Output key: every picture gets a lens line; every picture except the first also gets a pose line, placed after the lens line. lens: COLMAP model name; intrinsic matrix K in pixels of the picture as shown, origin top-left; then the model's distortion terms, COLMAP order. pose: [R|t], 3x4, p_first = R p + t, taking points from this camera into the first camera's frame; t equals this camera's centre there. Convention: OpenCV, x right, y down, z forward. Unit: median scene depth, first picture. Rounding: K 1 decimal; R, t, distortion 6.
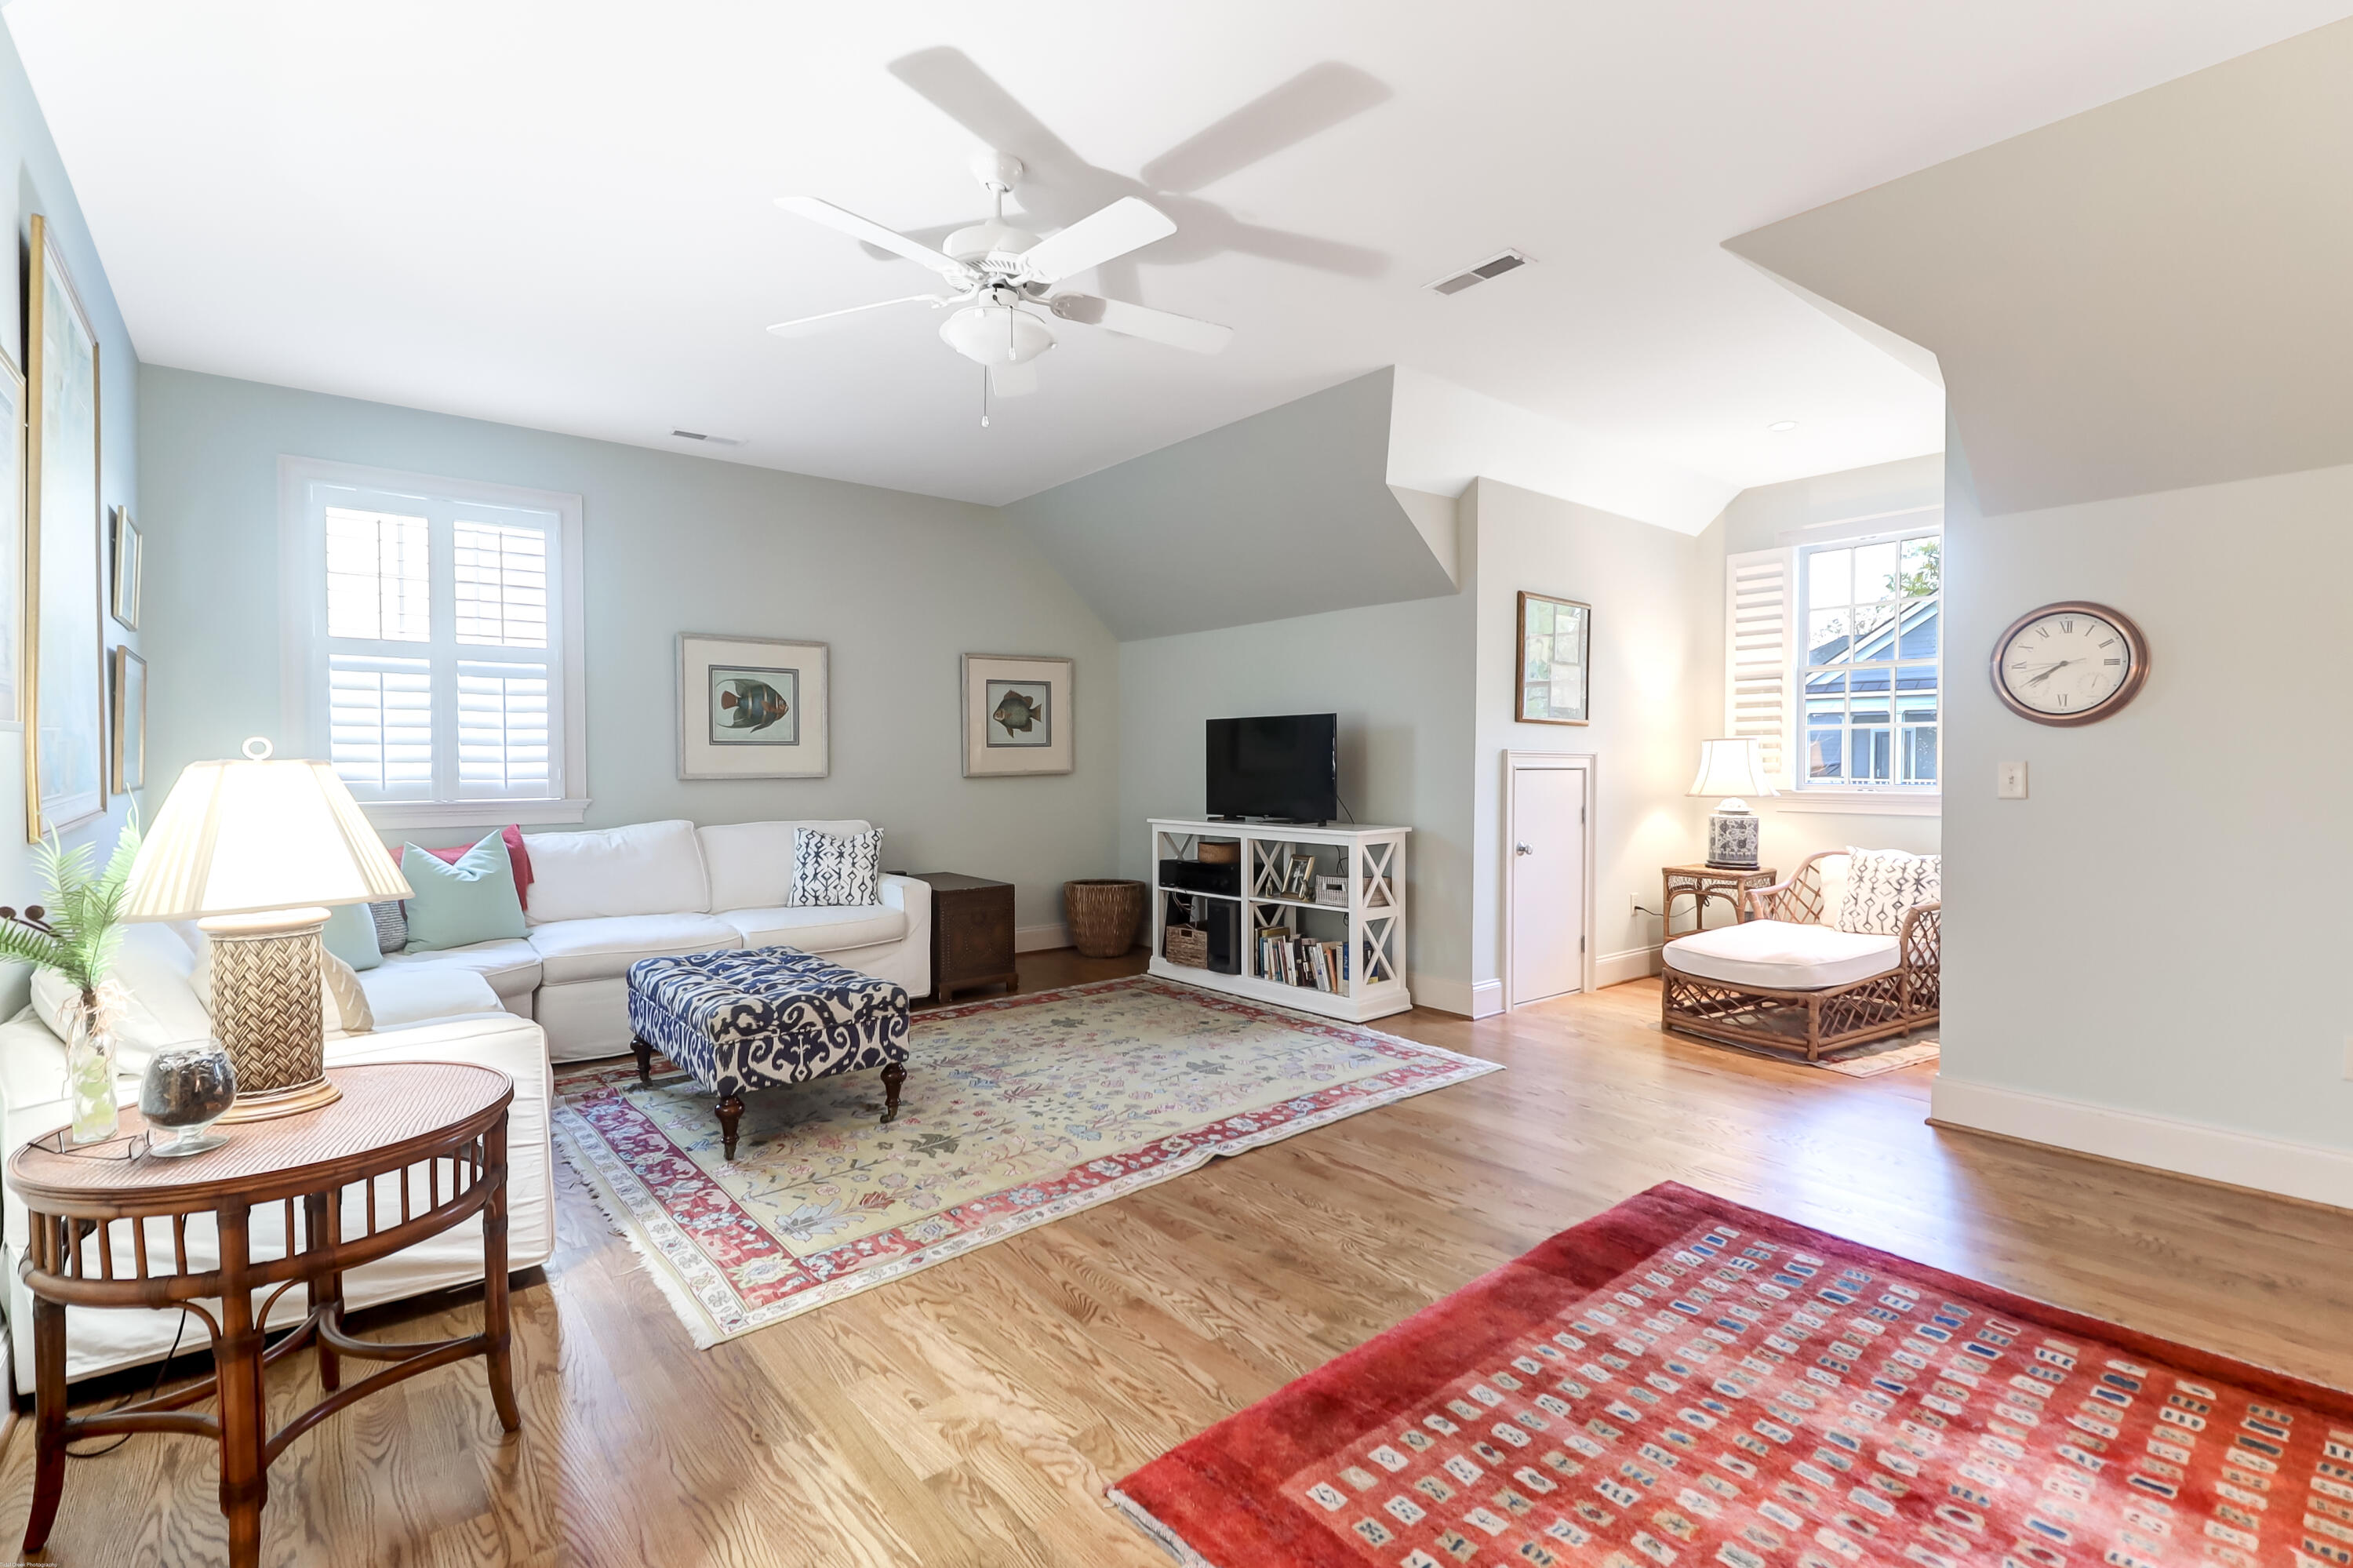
lens RADIAL K [[1077.4, 0, 1181.9], [0, 1077.4, 772.7], [0, 0, 1]] dist [-0.000211, 0.000042]
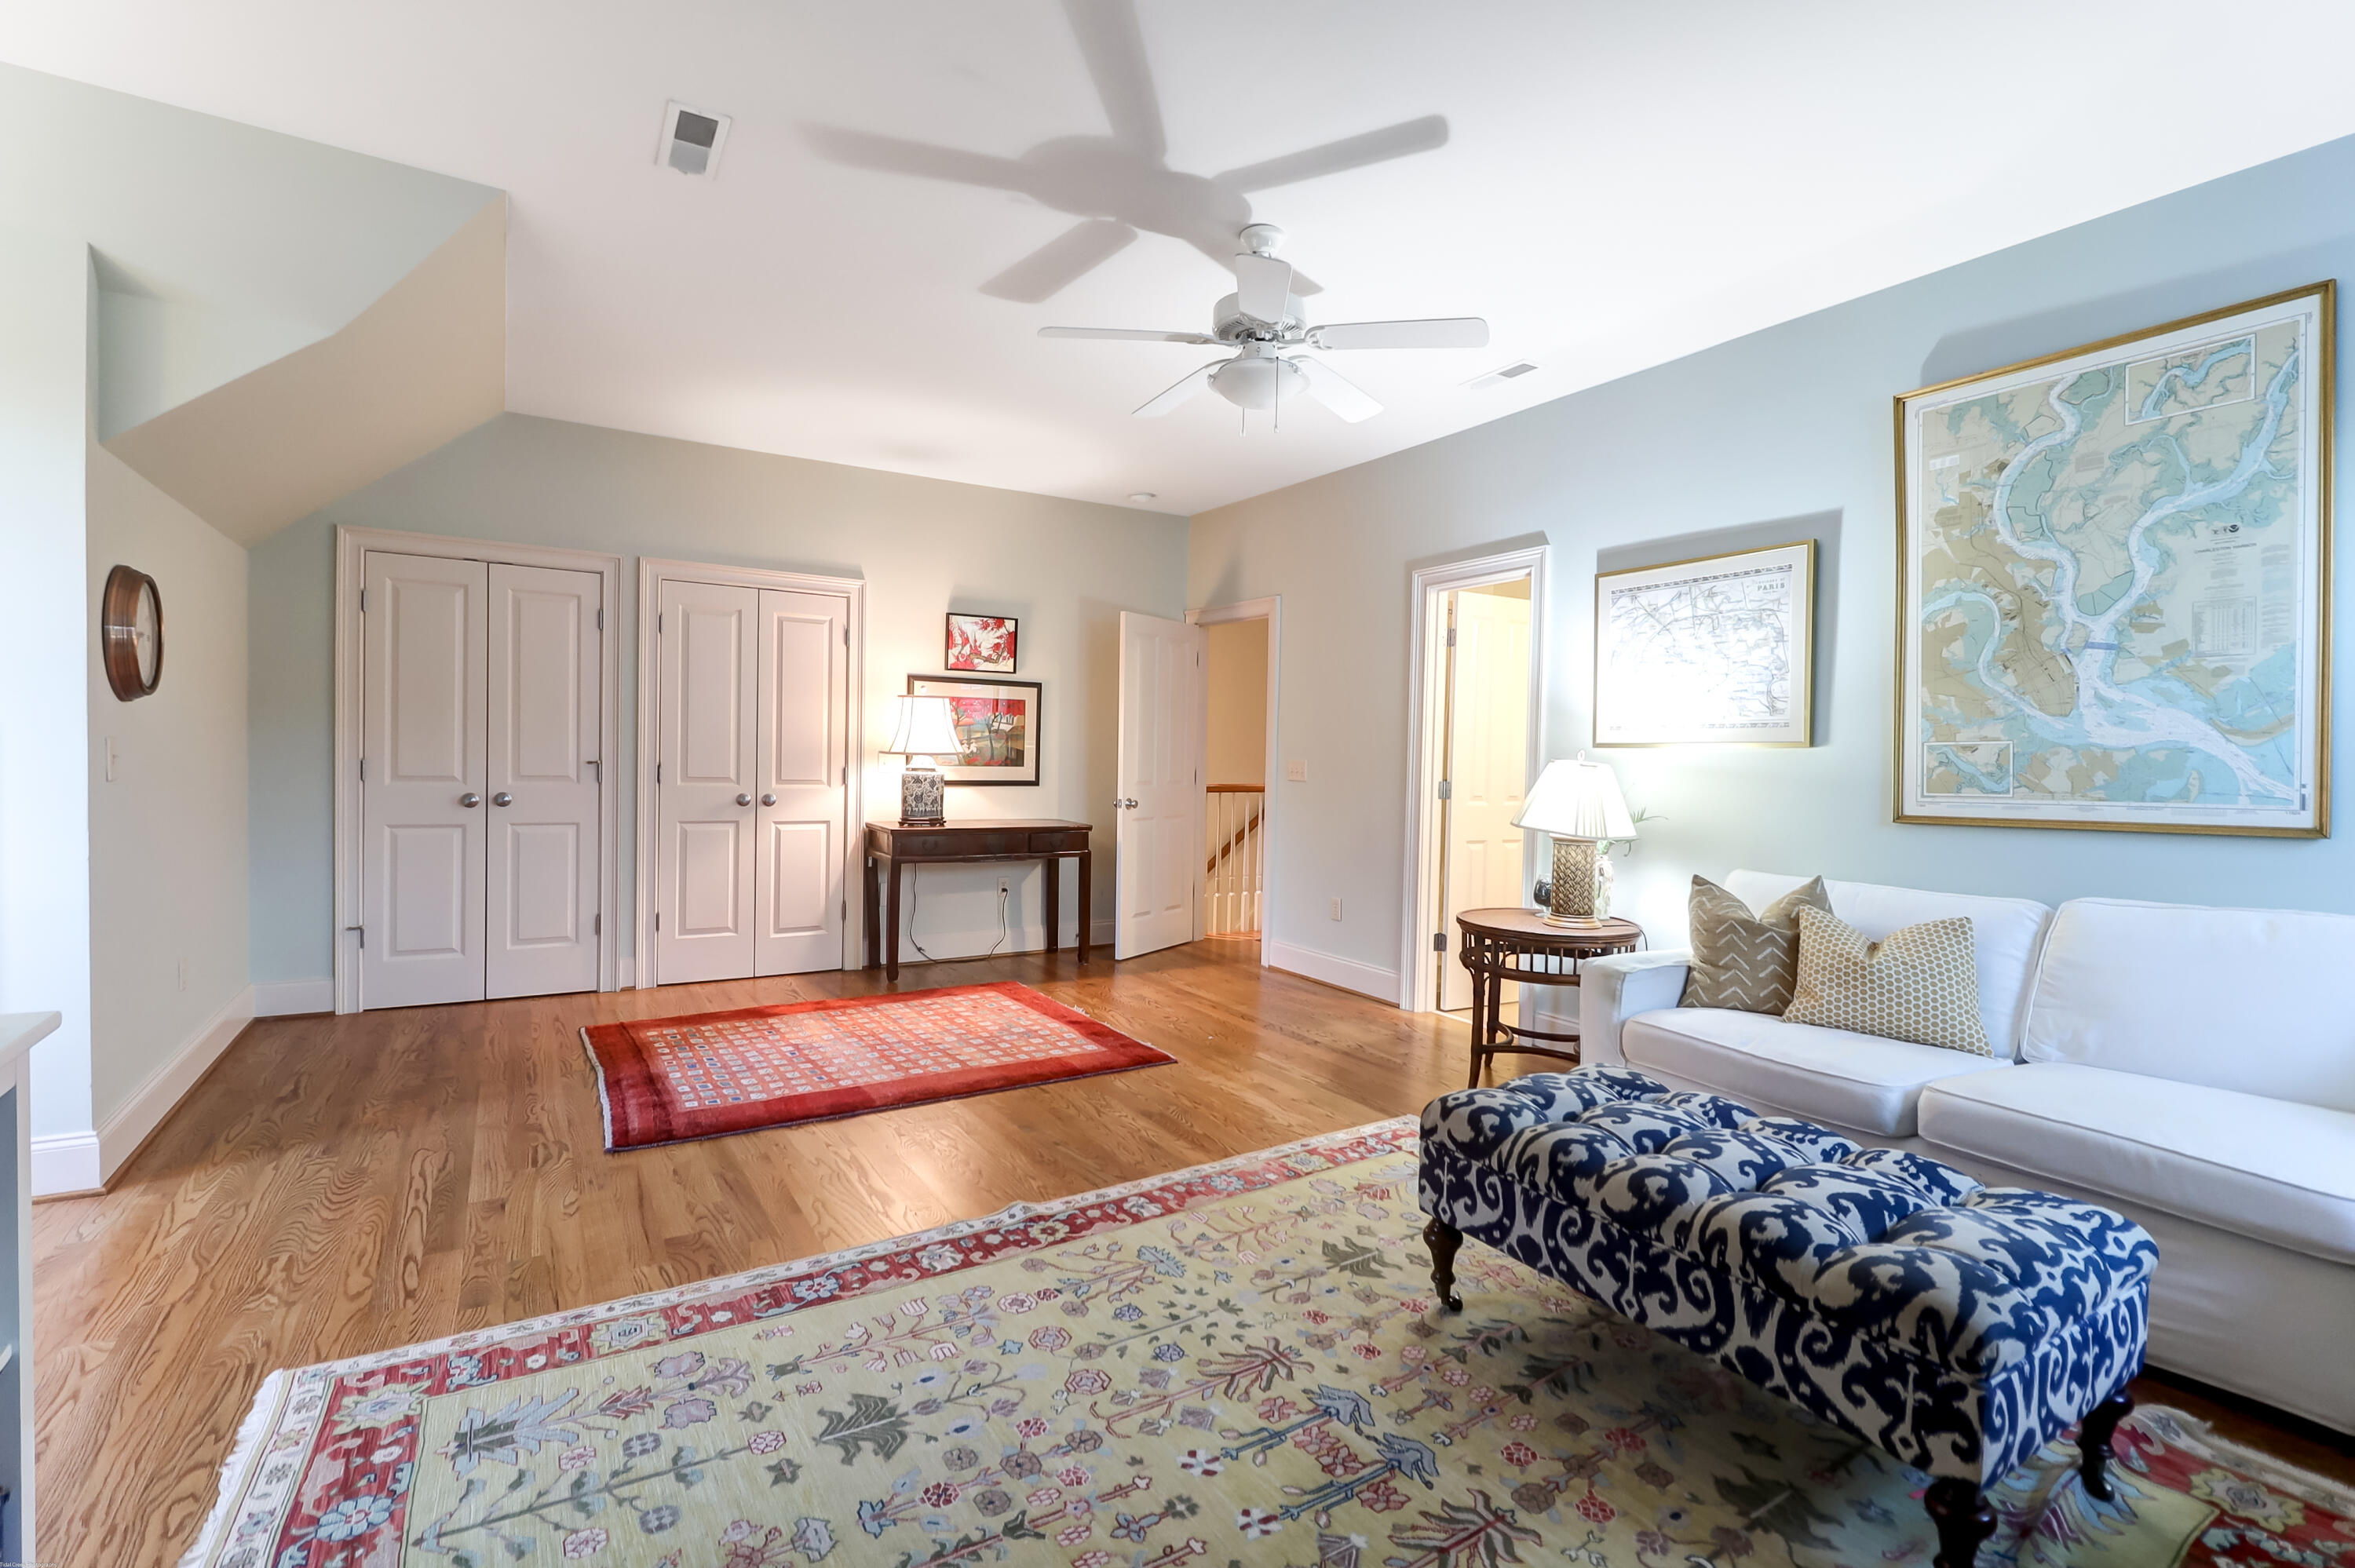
lens RADIAL K [[1078.1, 0, 1180.2], [0, 1078.1, 776.6], [0, 0, 1]] dist [-0.000211, 0.000042]
pose [[-0.990846, -0.021087, 0.133343, -0.198132], [-0.016869, 0.999323, 0.032685, -0.020782], [-0.133942, 0.030136, -0.990531, 1.736758]]
